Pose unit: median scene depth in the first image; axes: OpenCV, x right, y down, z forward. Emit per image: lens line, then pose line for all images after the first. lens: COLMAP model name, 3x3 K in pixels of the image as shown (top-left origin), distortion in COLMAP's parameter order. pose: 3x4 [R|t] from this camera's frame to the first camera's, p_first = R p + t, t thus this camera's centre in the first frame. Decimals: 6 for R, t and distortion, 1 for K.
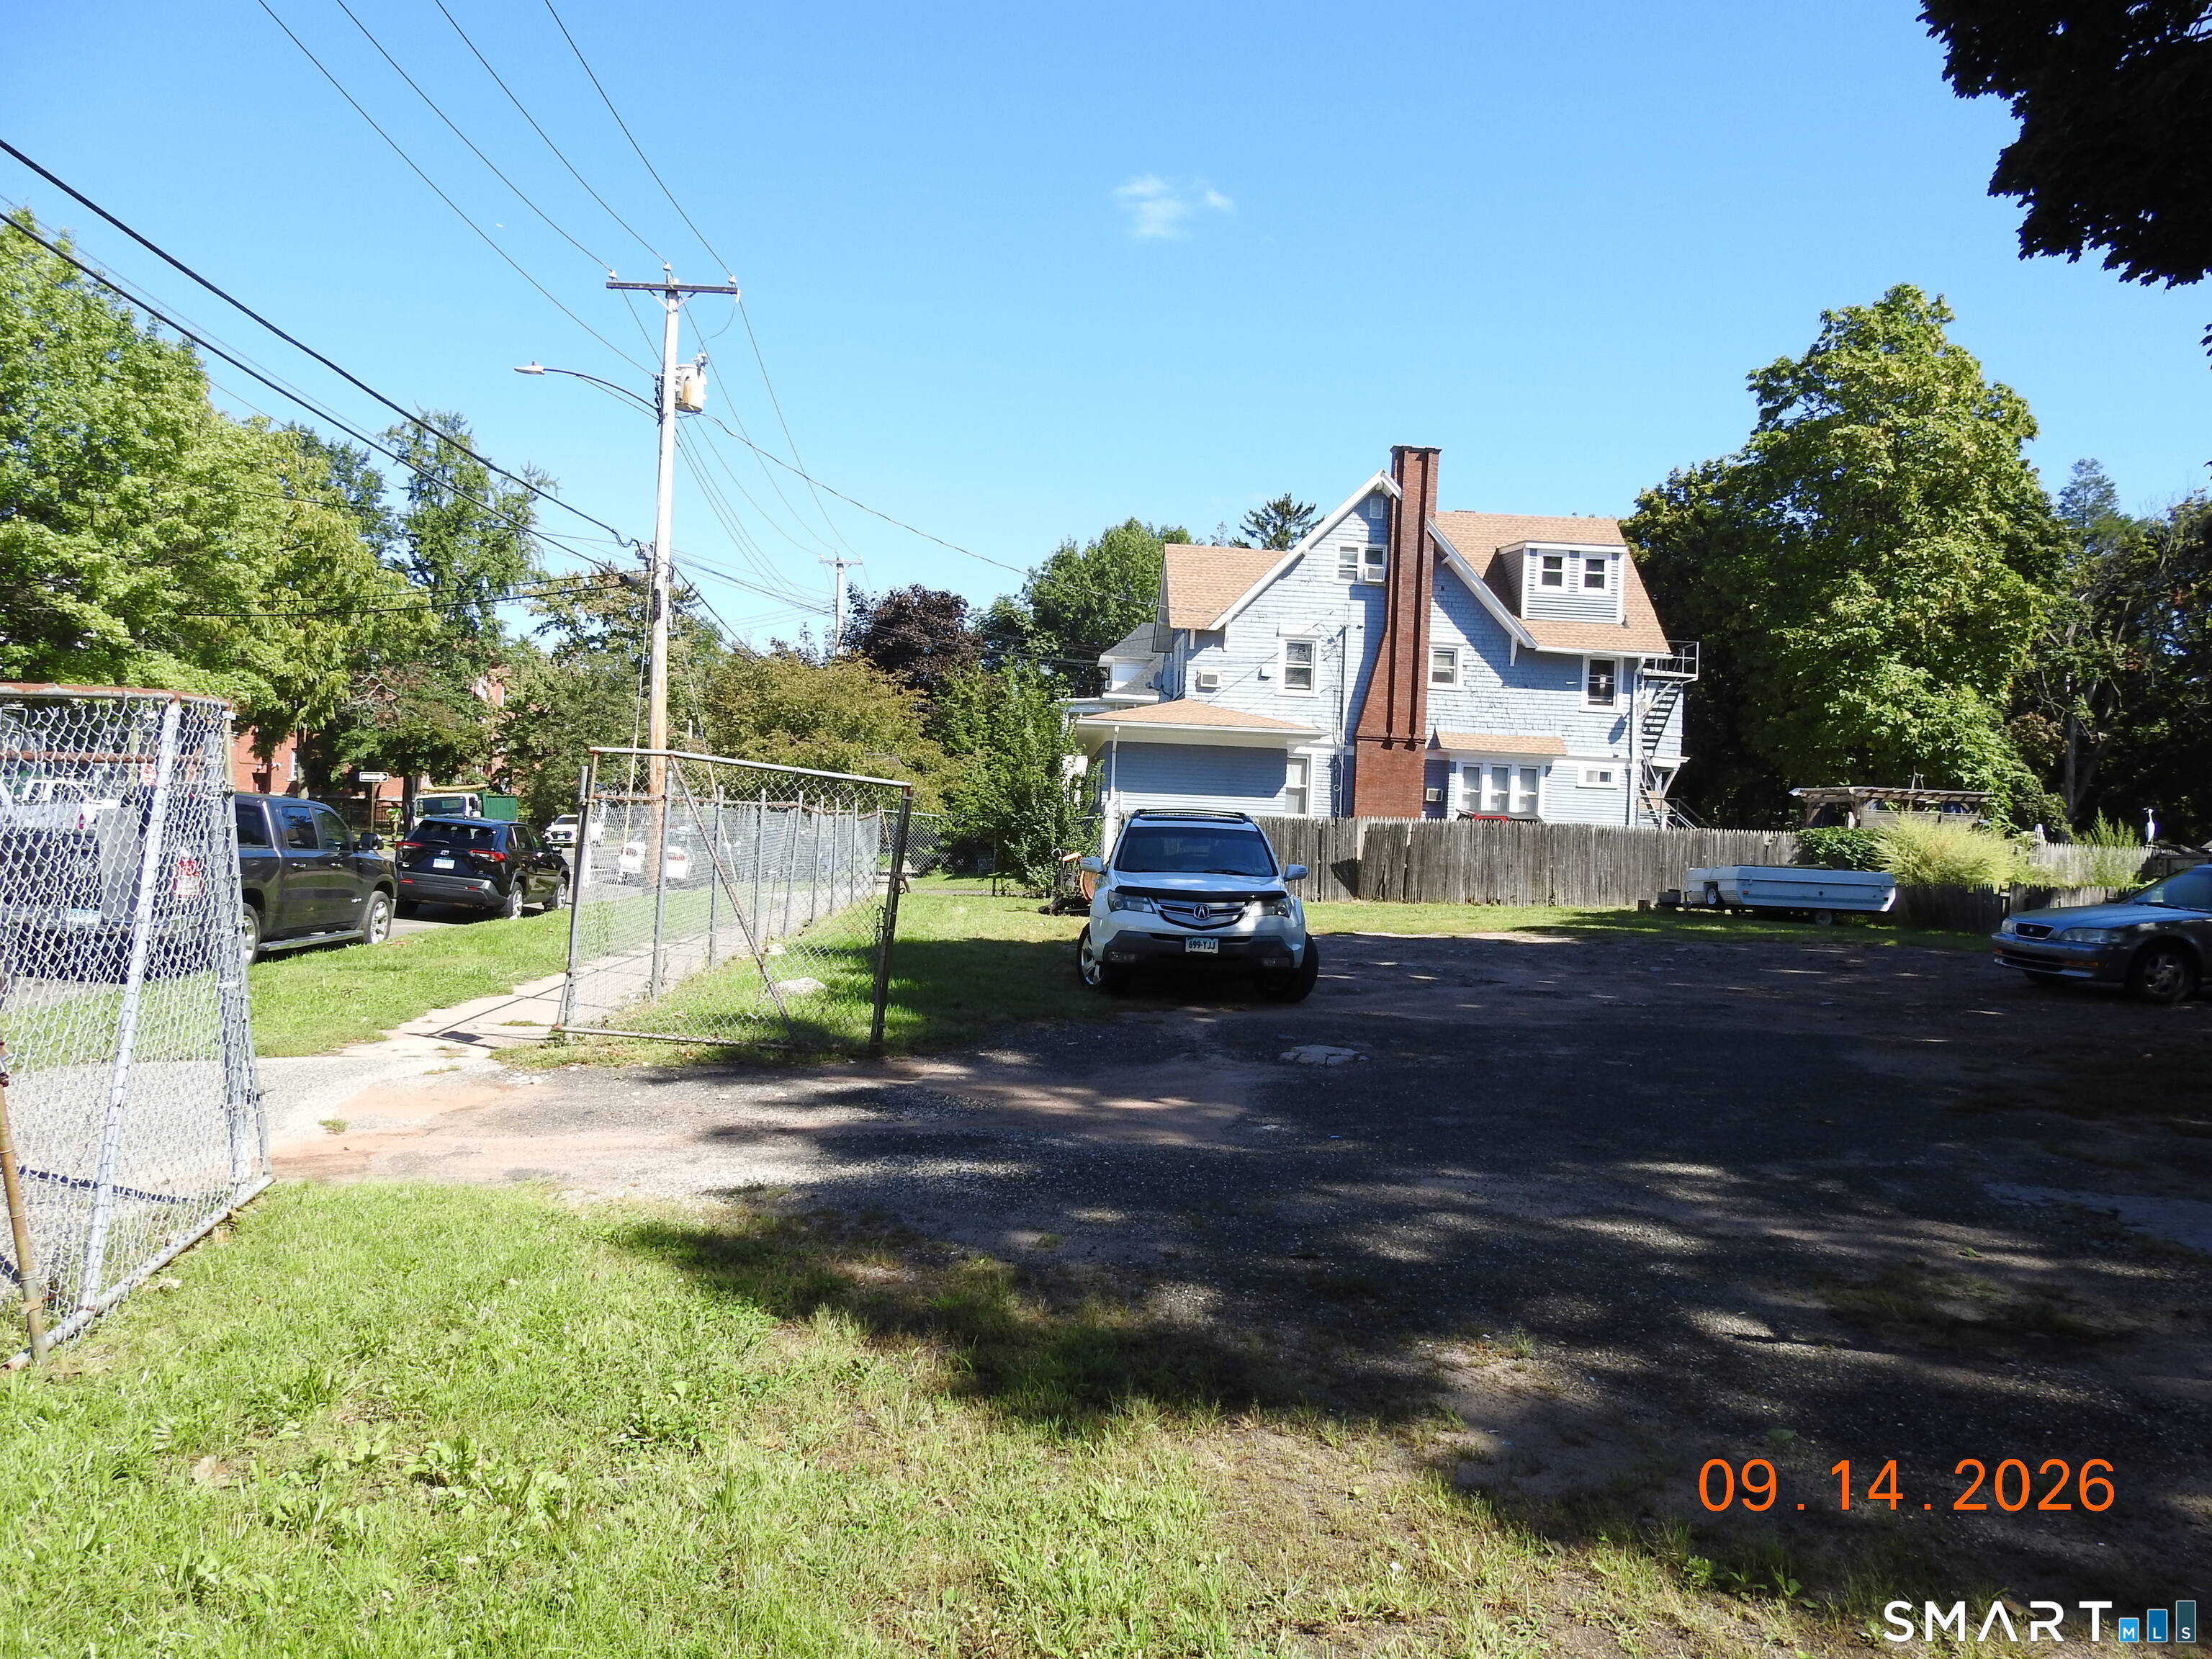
lens RADIAL K [[1577.7, 0, 1107.2], [0, 1577.7, 827.8], [0, 0, 1]] dist [0.000736, -0.001075]
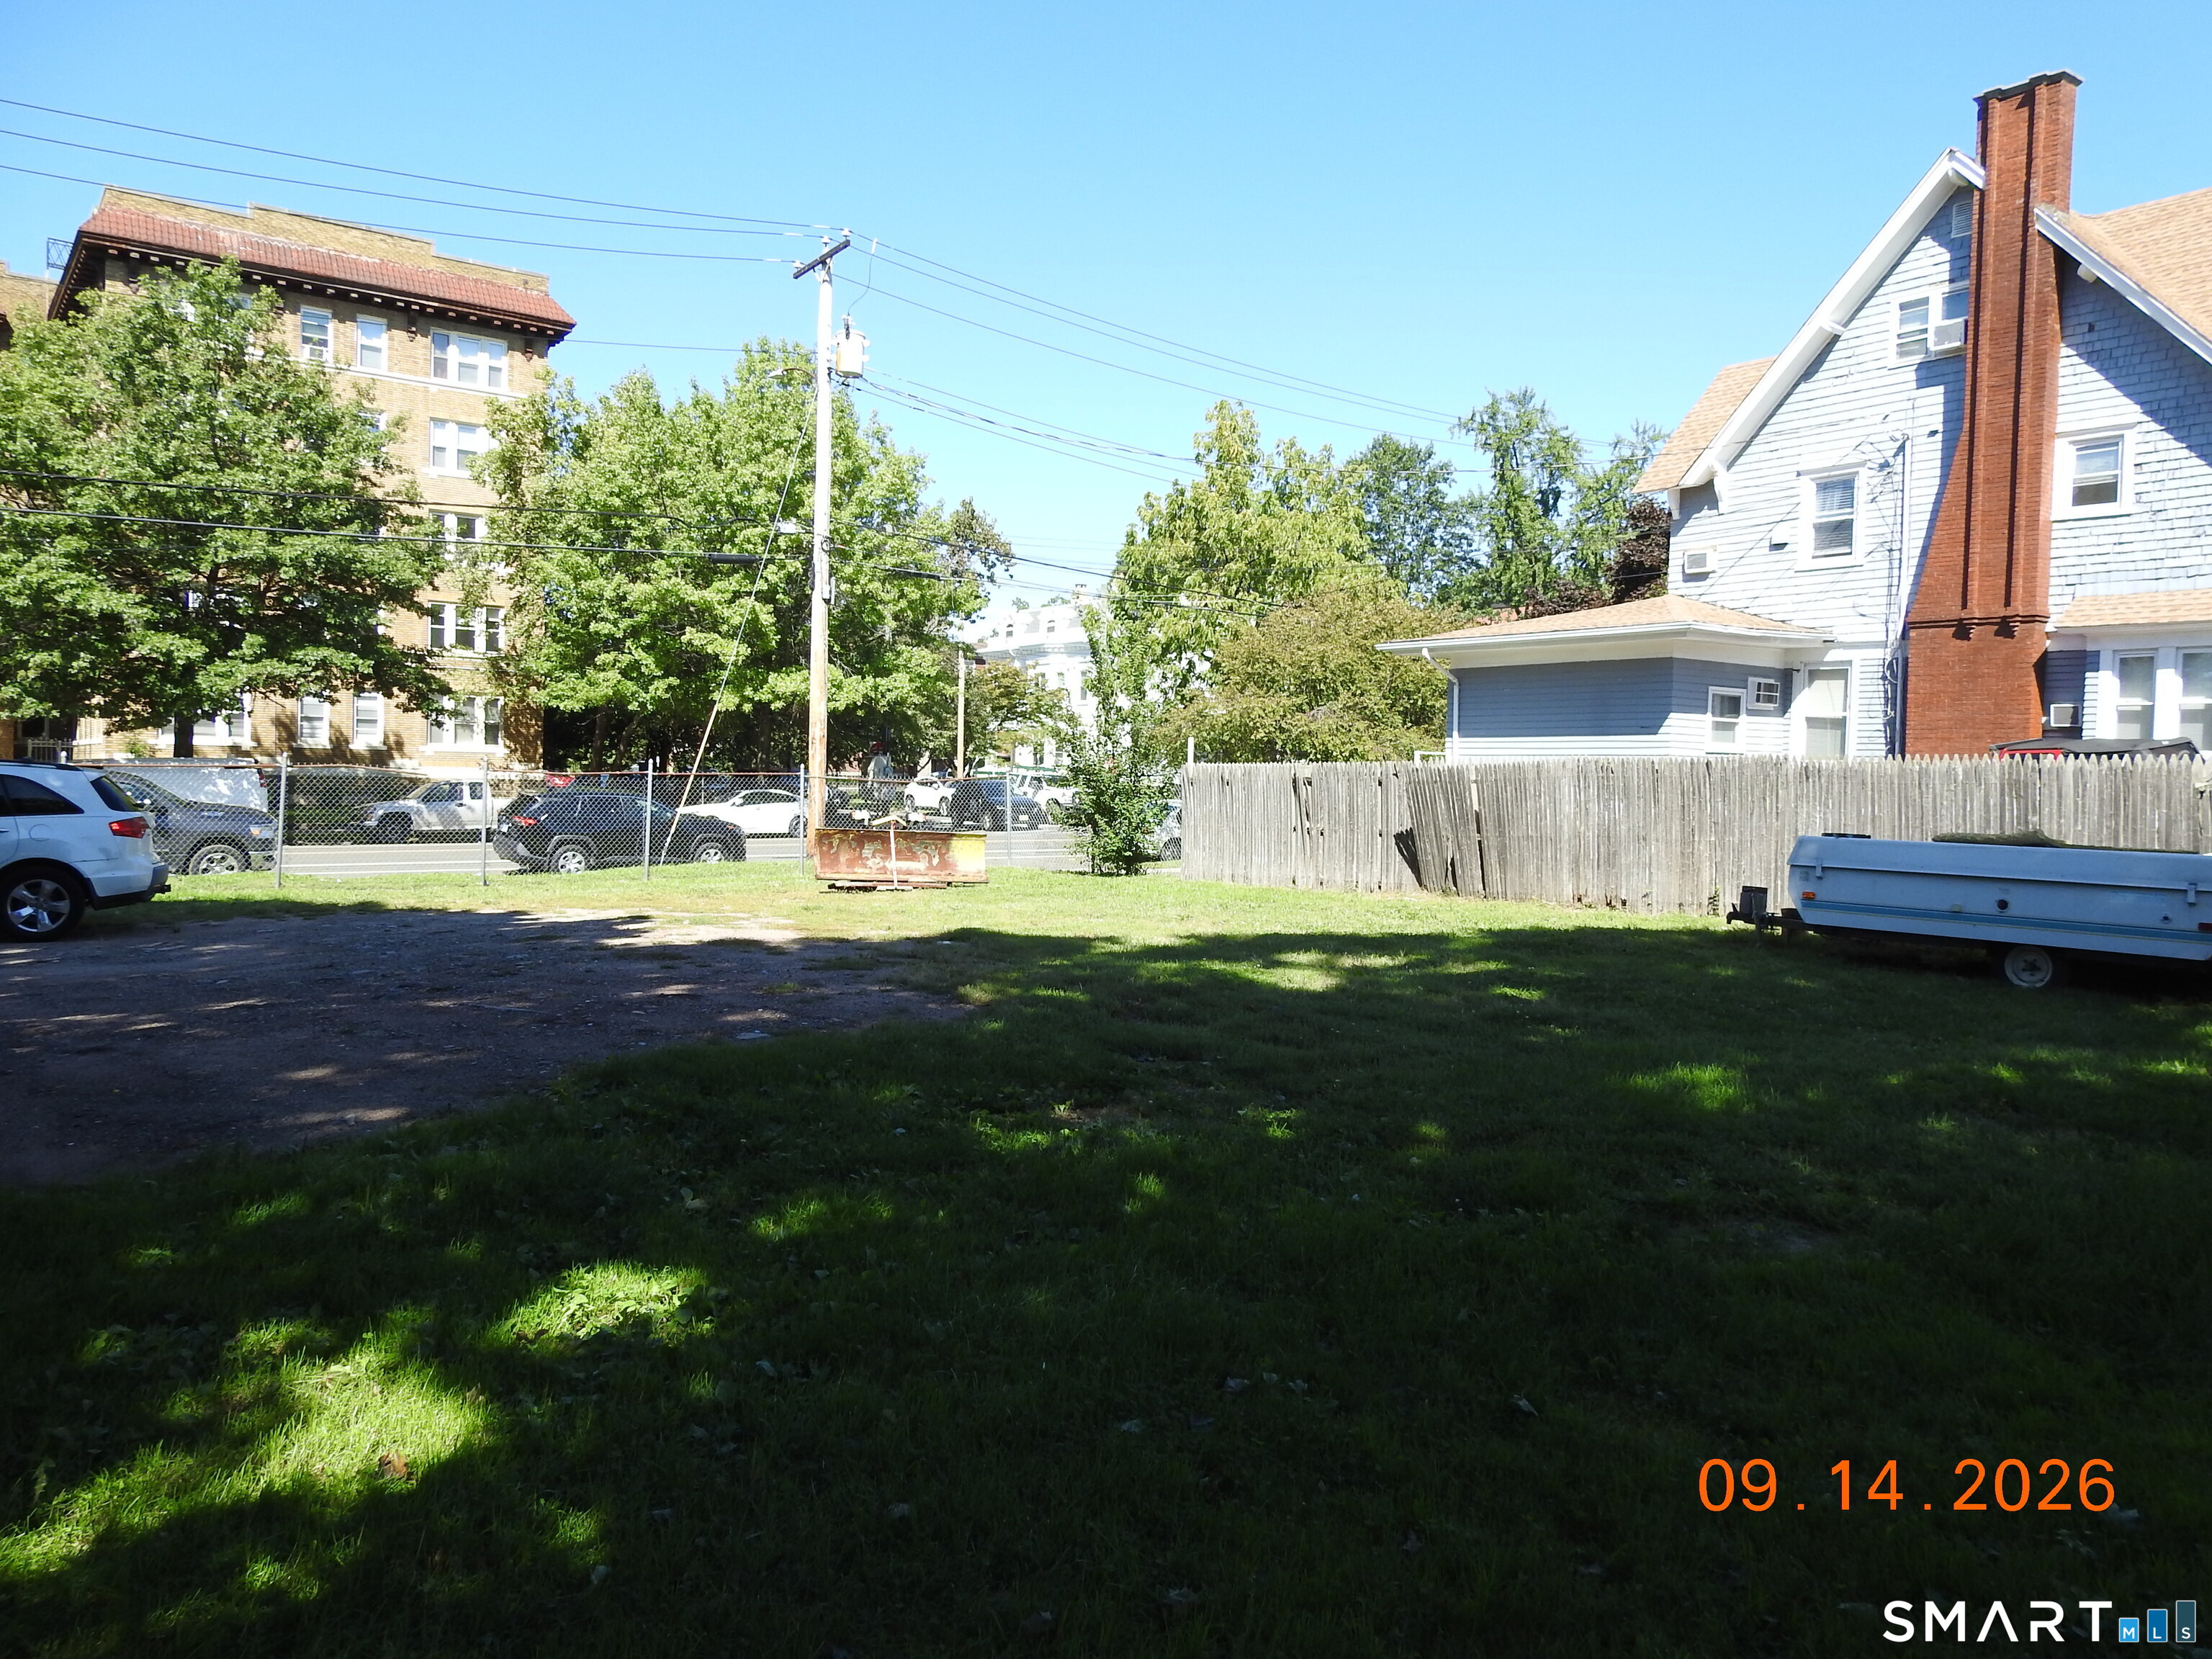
lens RADIAL K [[1577.7, 0, 1108.1], [0, 1577.7, 826.4], [0, 0, 1]] dist [0.000736, -0.001075]
pose [[0.553625, -0.003583, -0.832758, 0.462325], [0.008399, 0.999964, 0.001281, 0.013607], [0.832724, -0.007704, 0.553635, 0.415039]]
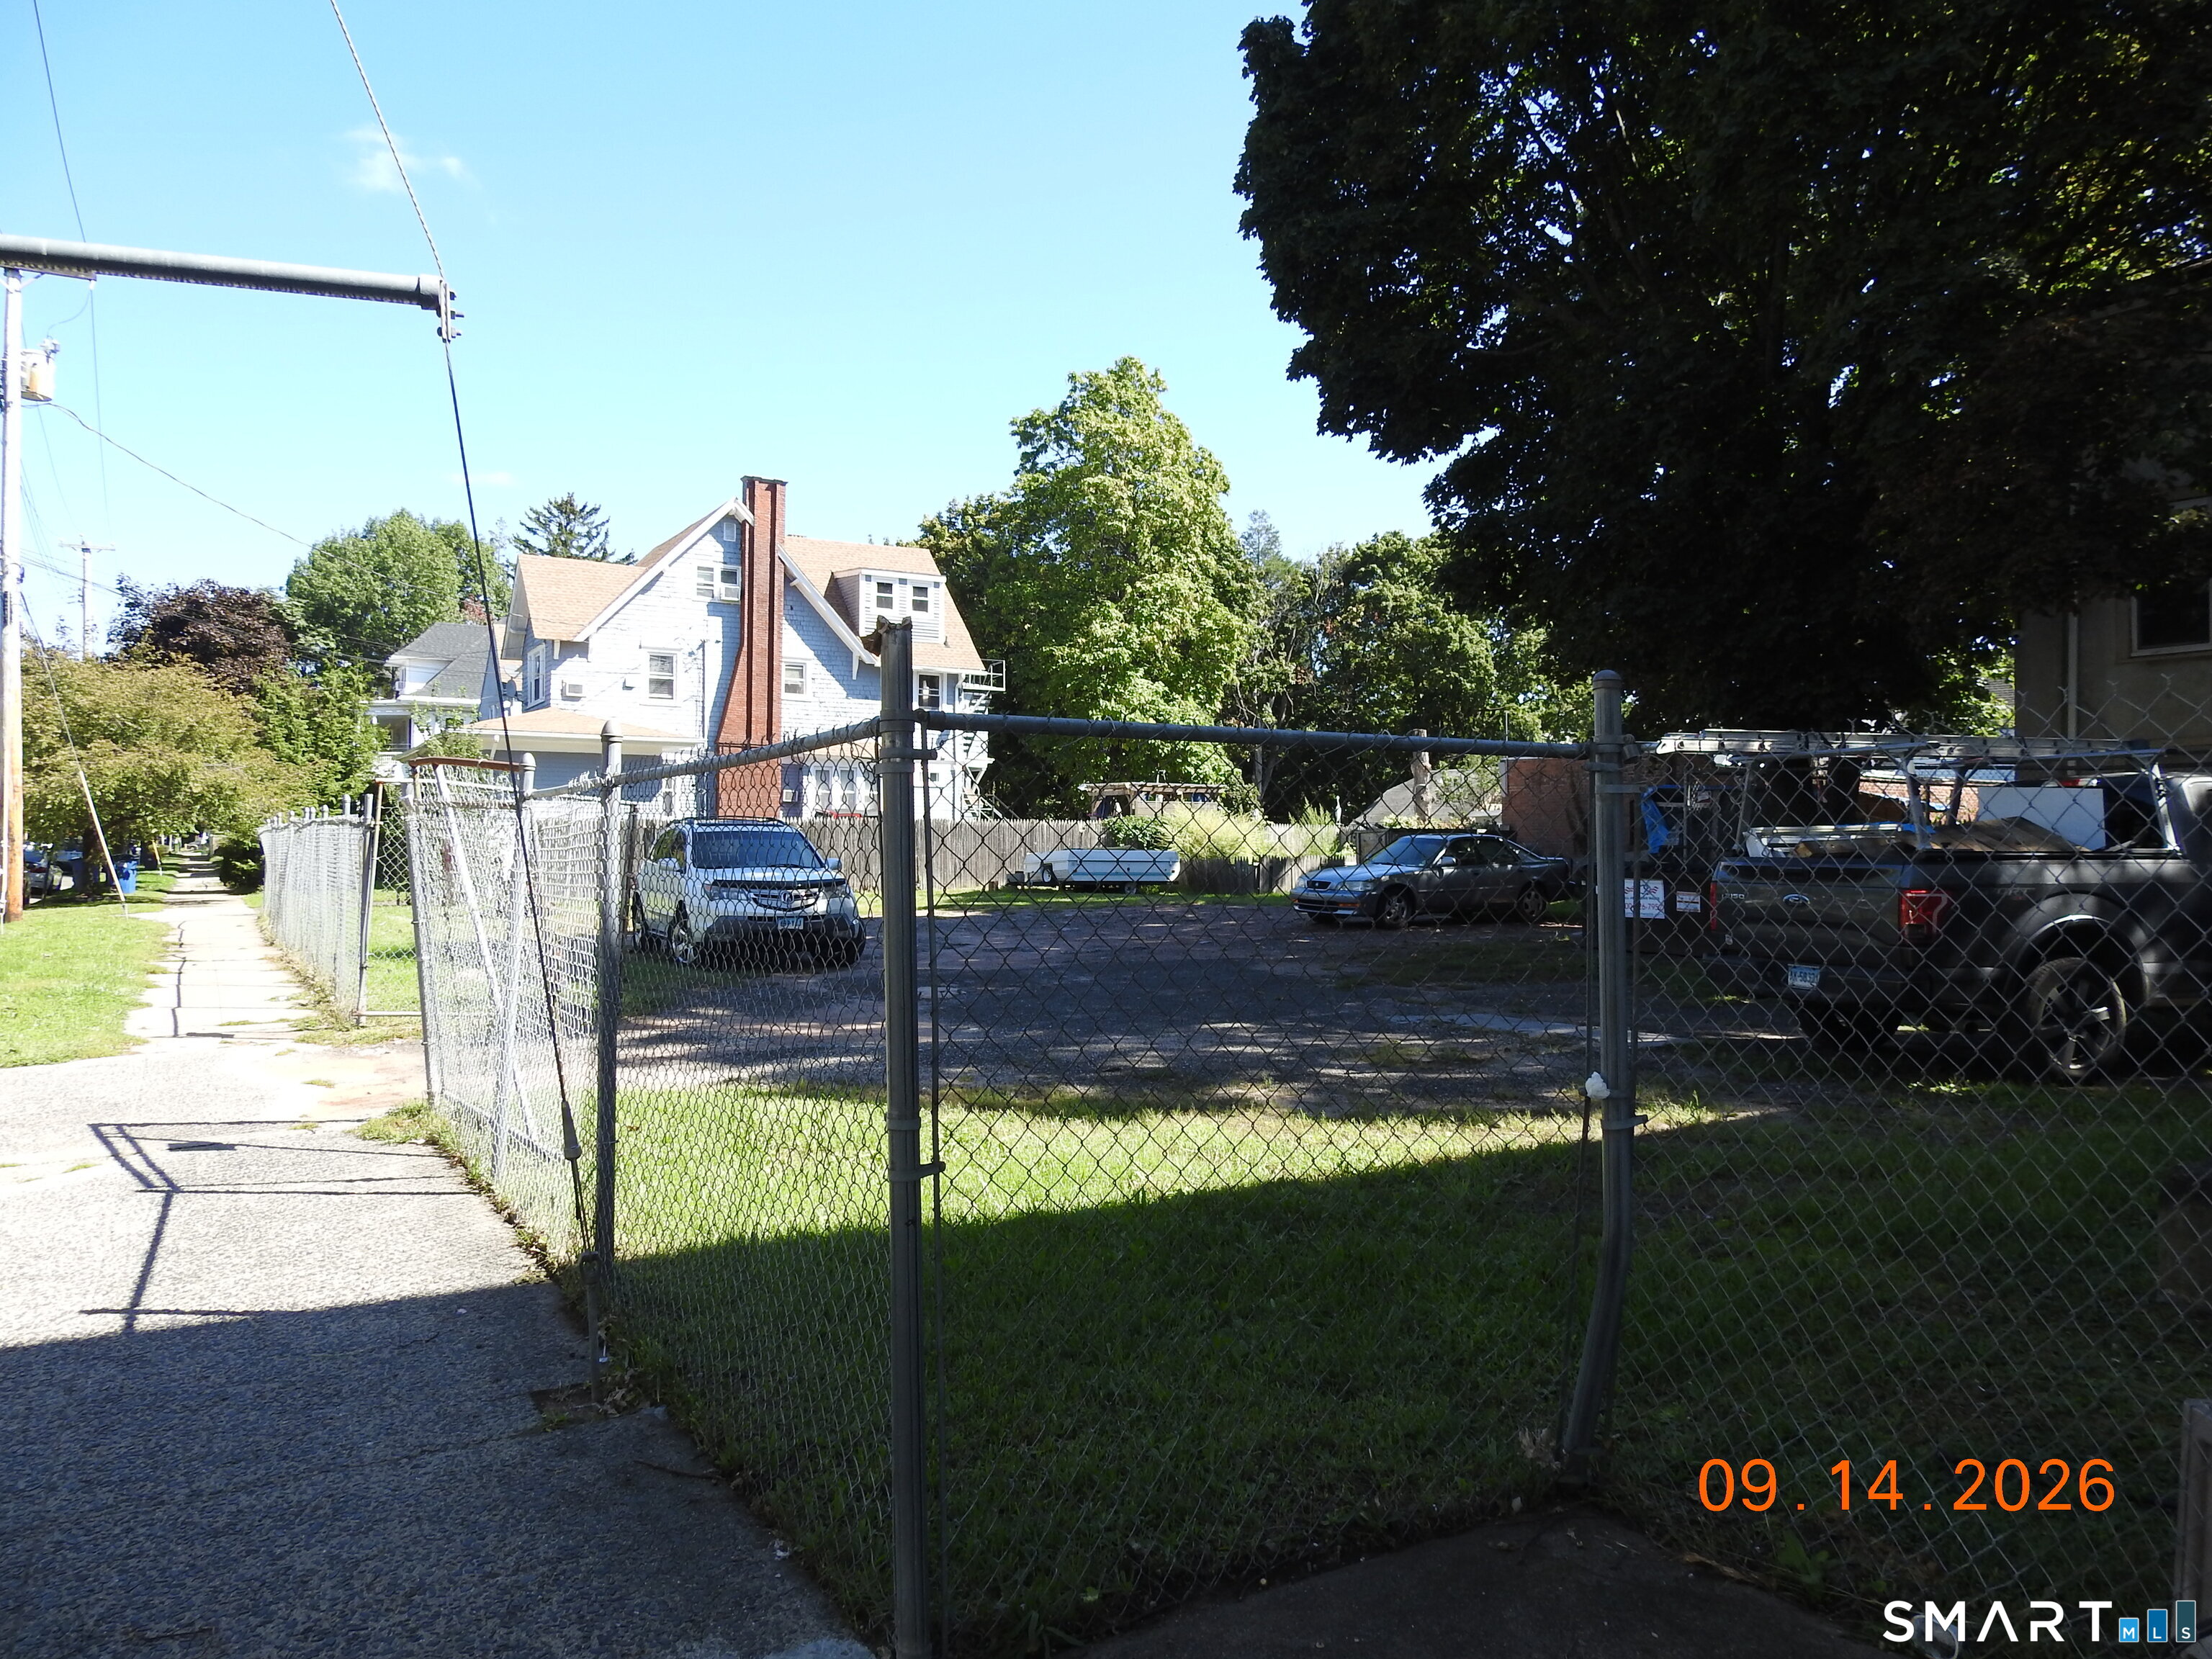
lens RADIAL K [[1577.7, 0, 1094.4], [0, 1577.7, 829.4], [0, 0, 1]] dist [0.000736, -0.001075]
pose [[0.894881, -0.029259, 0.445344, -0.091027], [0.027874, 0.999565, 0.009660, -0.002024], [-0.445433, 0.003769, 0.895307, -0.077403]]
